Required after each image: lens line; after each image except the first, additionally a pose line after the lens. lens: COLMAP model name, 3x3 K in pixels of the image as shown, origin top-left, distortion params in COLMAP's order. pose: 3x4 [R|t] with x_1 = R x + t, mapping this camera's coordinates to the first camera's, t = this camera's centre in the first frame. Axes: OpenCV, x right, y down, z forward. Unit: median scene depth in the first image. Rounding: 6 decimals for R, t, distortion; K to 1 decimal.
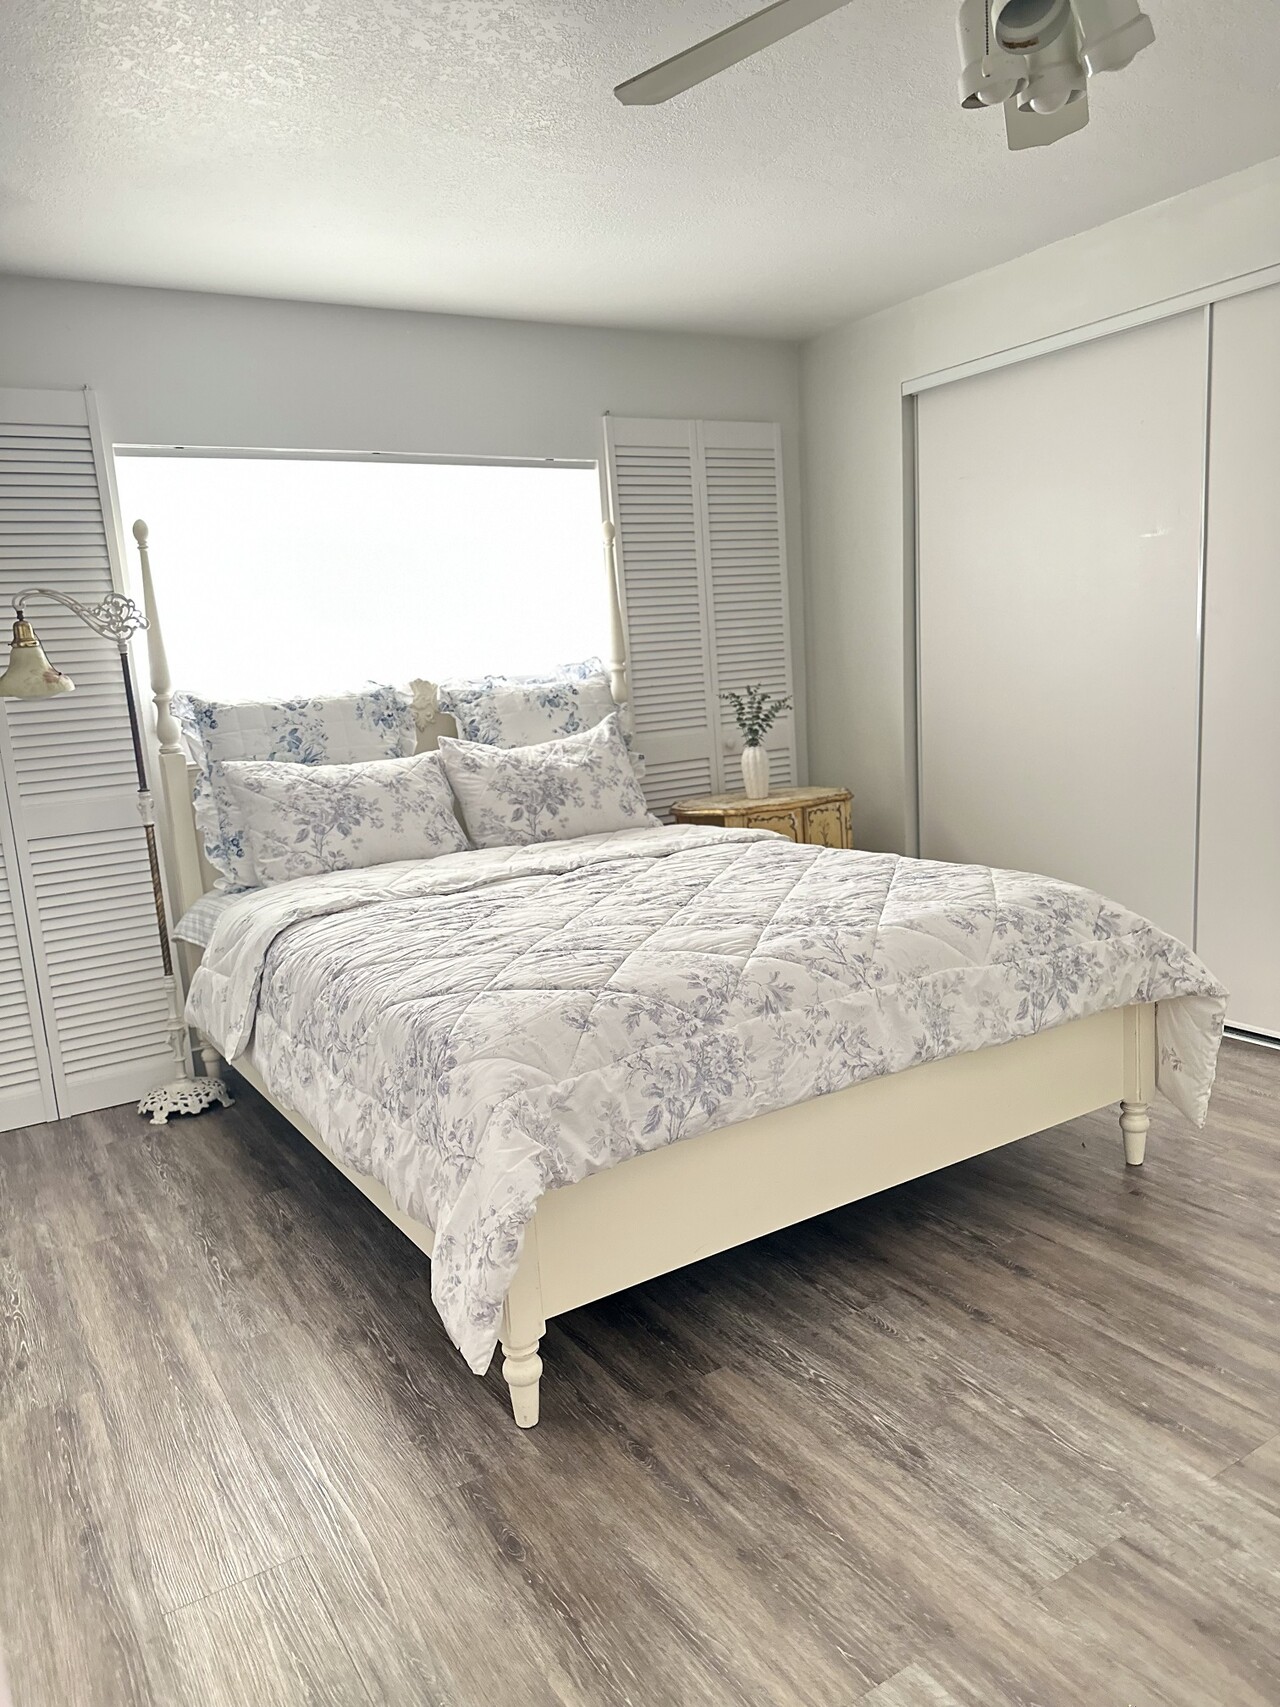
lens RADIAL K [[1206.3, 0, 639.3], [0, 1206.3, 854.5], [0, 0, 1]] dist [-0.001992, -0.010052]
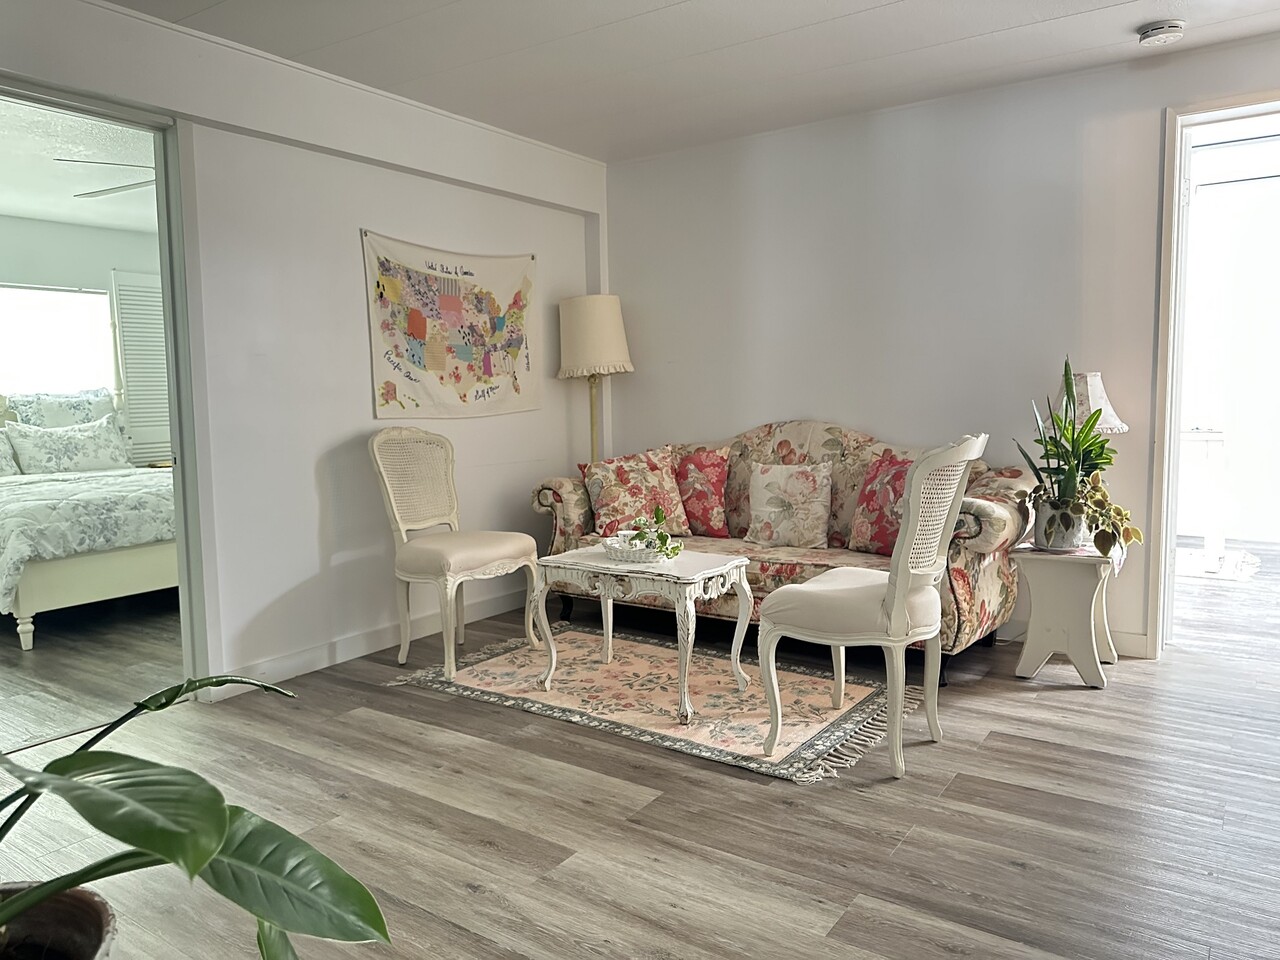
lens RADIAL K [[904.5, 0, 640.1], [0, 904.5, 482.6], [0, 0, 1]] dist [-0.001992, -0.010052]
pose [[0.909727, 0.001955, 0.415202, 0.175169], [0.031116, 0.996856, -0.072871, 0.149020], [-0.414039, 0.079212, 0.906806, -0.801748]]
